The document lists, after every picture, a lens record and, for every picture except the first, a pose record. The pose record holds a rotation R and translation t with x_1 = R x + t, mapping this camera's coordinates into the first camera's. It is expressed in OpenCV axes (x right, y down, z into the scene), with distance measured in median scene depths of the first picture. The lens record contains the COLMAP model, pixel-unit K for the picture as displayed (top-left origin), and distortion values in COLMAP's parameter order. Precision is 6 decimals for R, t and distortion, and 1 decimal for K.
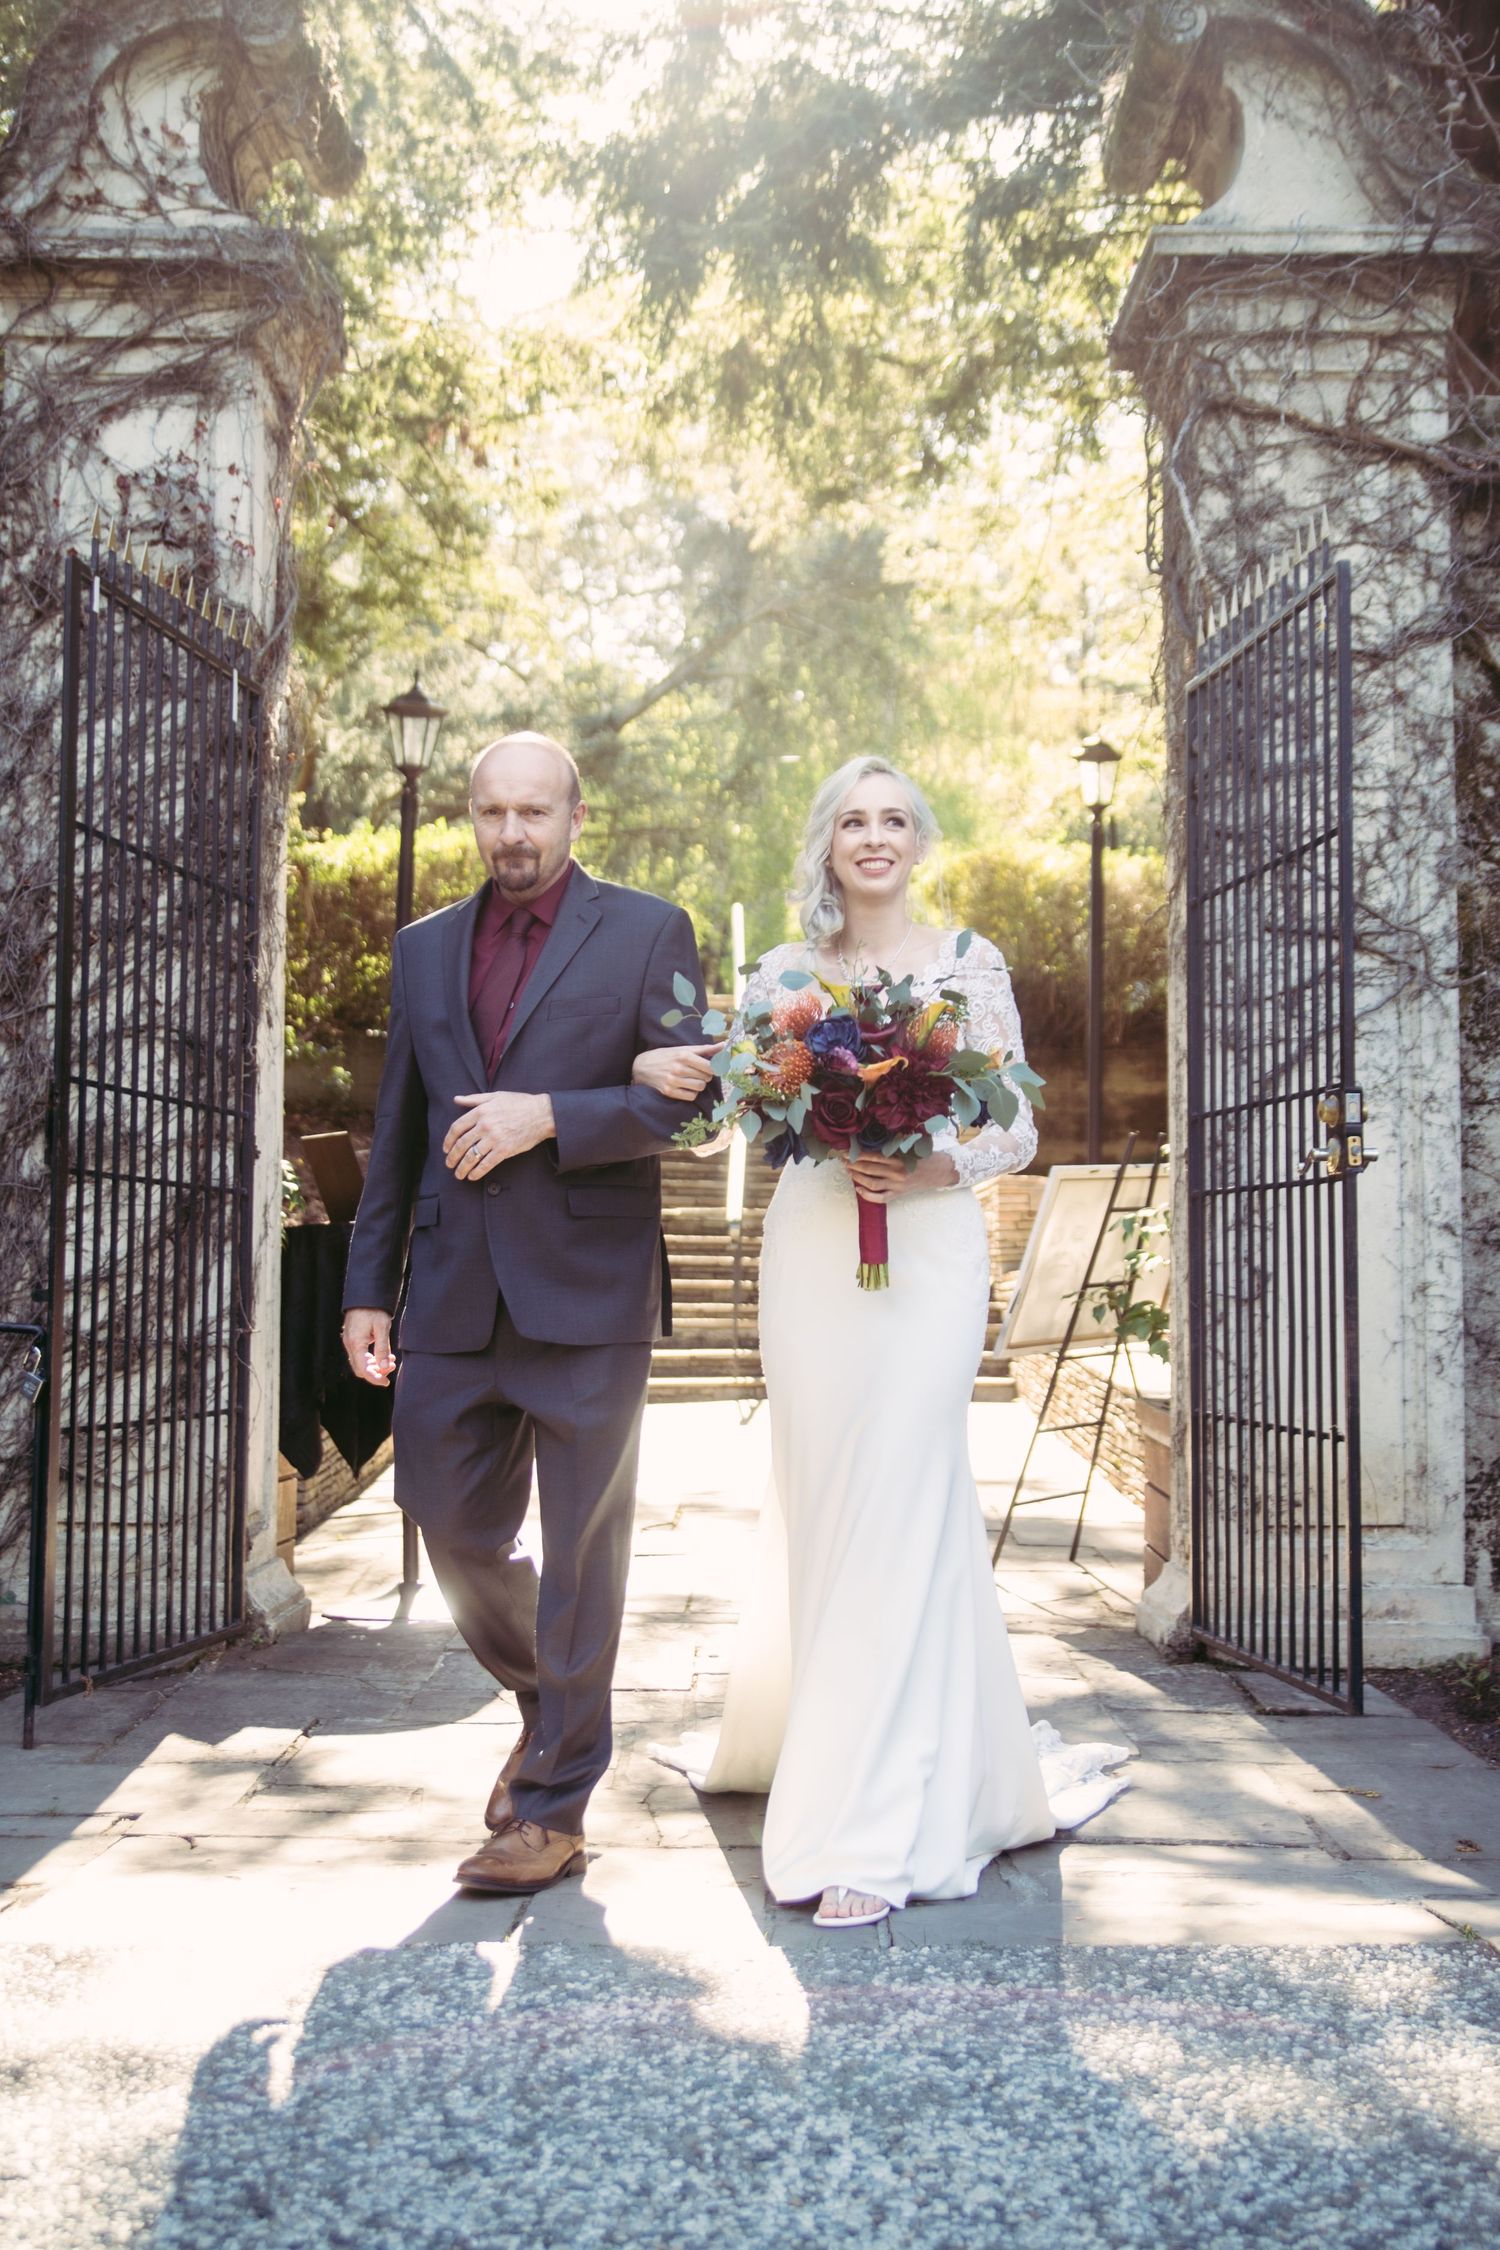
lens RADIAL K [[2468.1, 0, 750.0], [0, 2468.1, 1125.0], [0, 0, 1]] dist [0.004145, 0.007966]
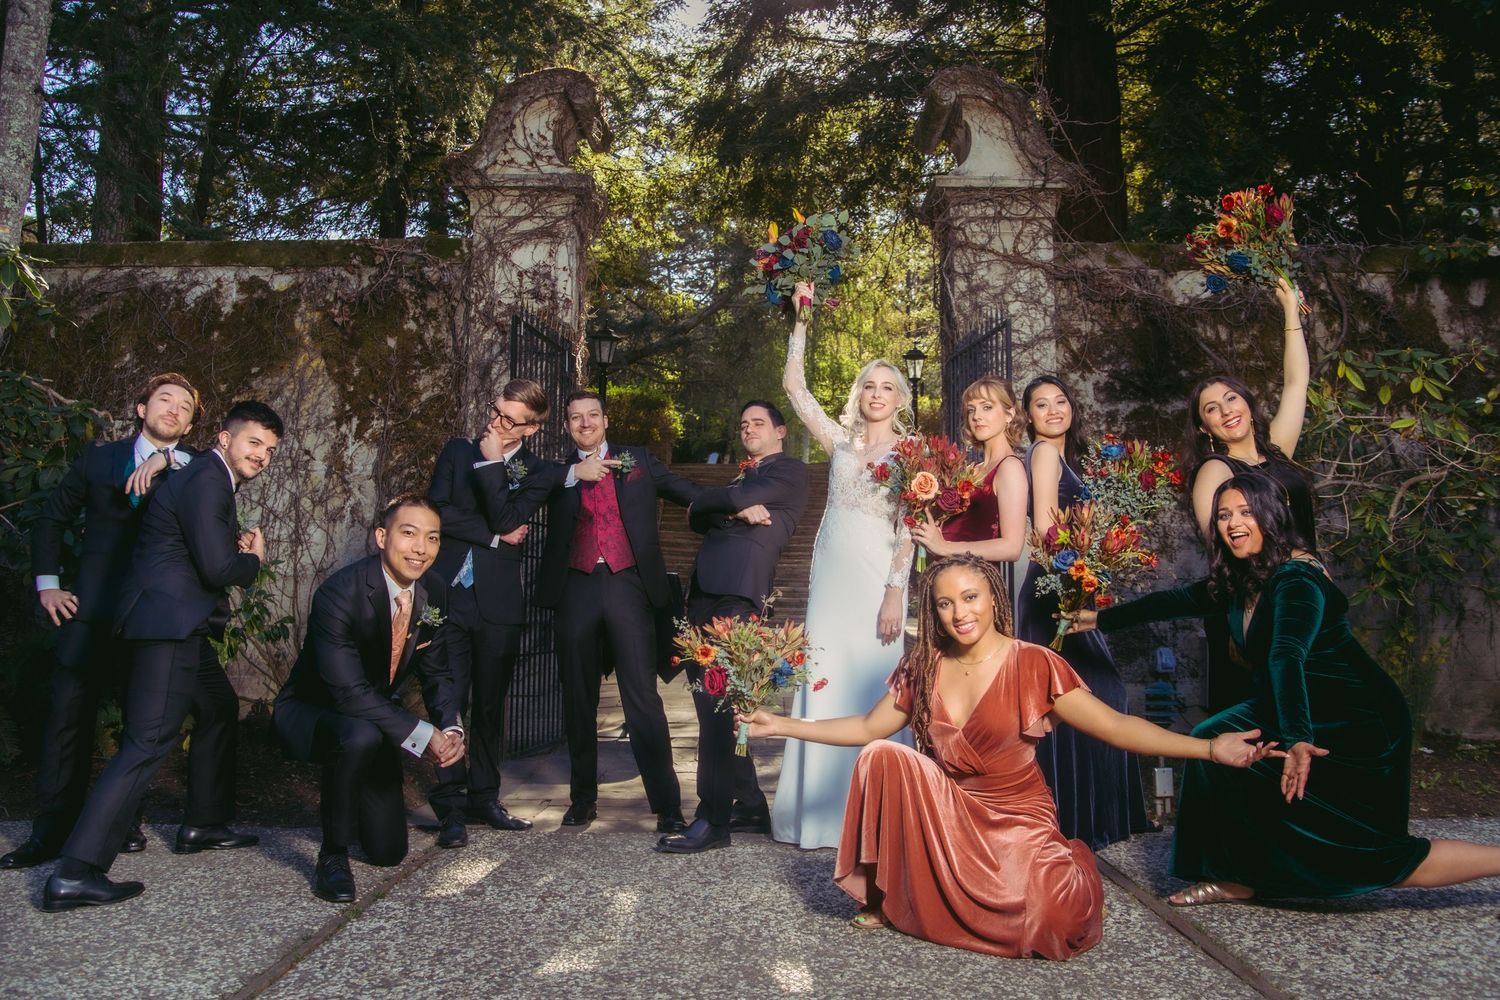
lens RADIAL K [[1250.0, 0, 750.0], [0, 1250.0, 500.0], [0, 0, 1]] dist [-0.133500, 0.127243]
pose [[0.999981, 0.003654, 0.005006, -0.028924], [-0.003586, 0.999904, -0.013397, -0.017485], [-0.005054, 0.013379, 0.999898, -0.241735]]
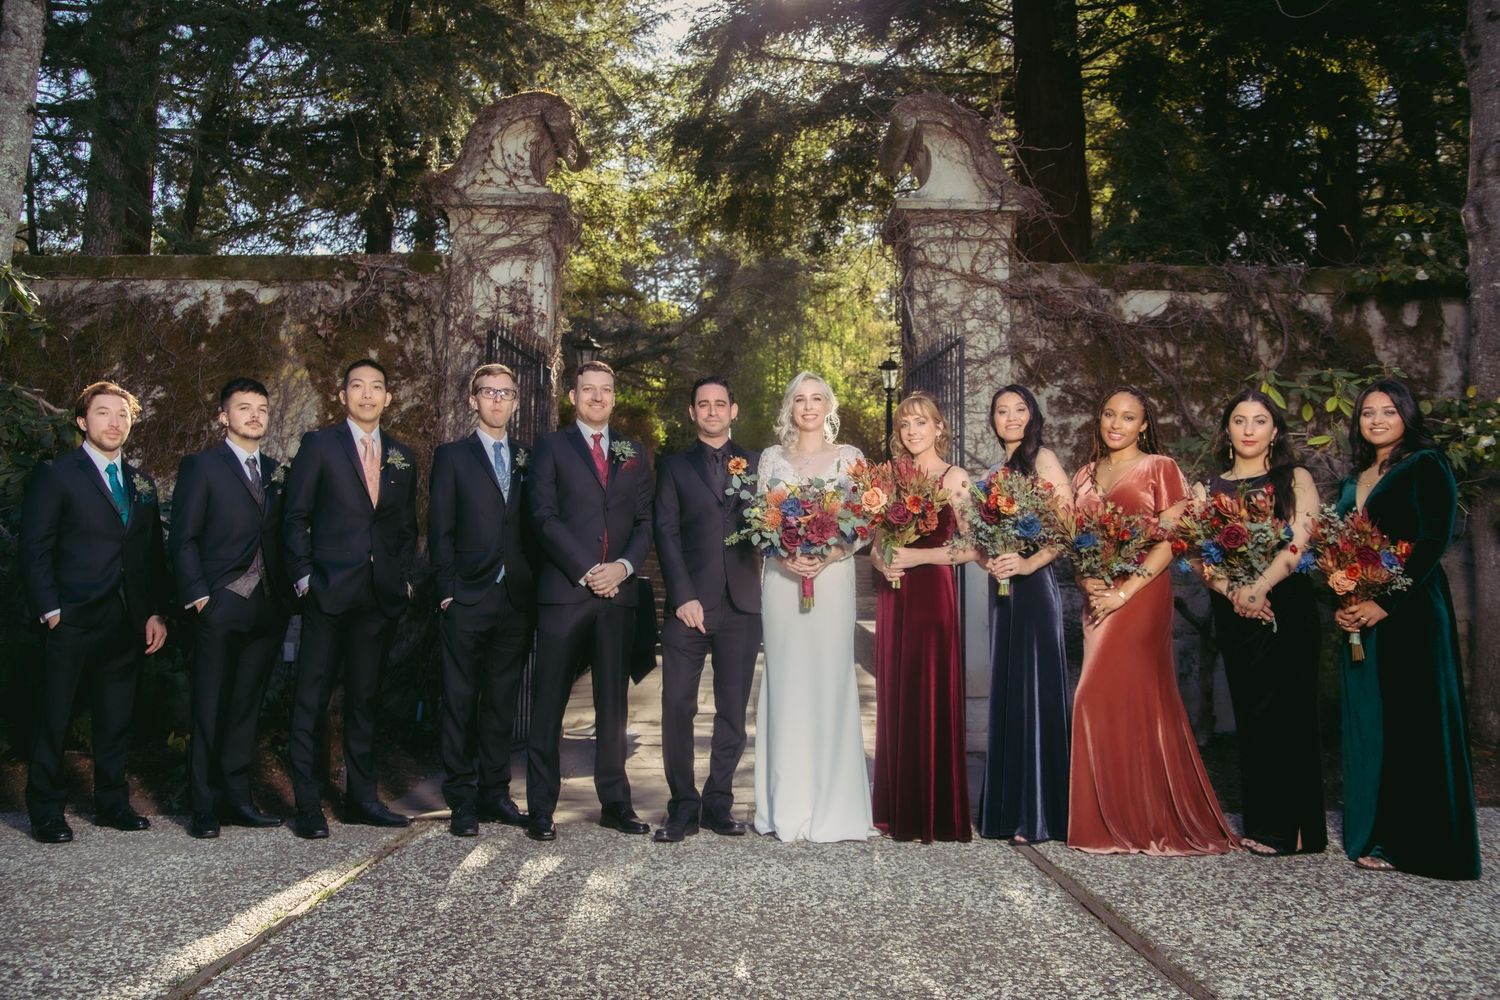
lens RADIAL K [[1228.5, 0, 759.0], [0, 1228.5, 500.9], [0, 0, 1]] dist [-0.134030, 0.126755]
pose [[0.999641, 0.008092, 0.025554, -0.011976], [-0.007654, 0.999823, -0.017195, -0.019607], [-0.025688, 0.016994, 0.999526, -0.272709]]
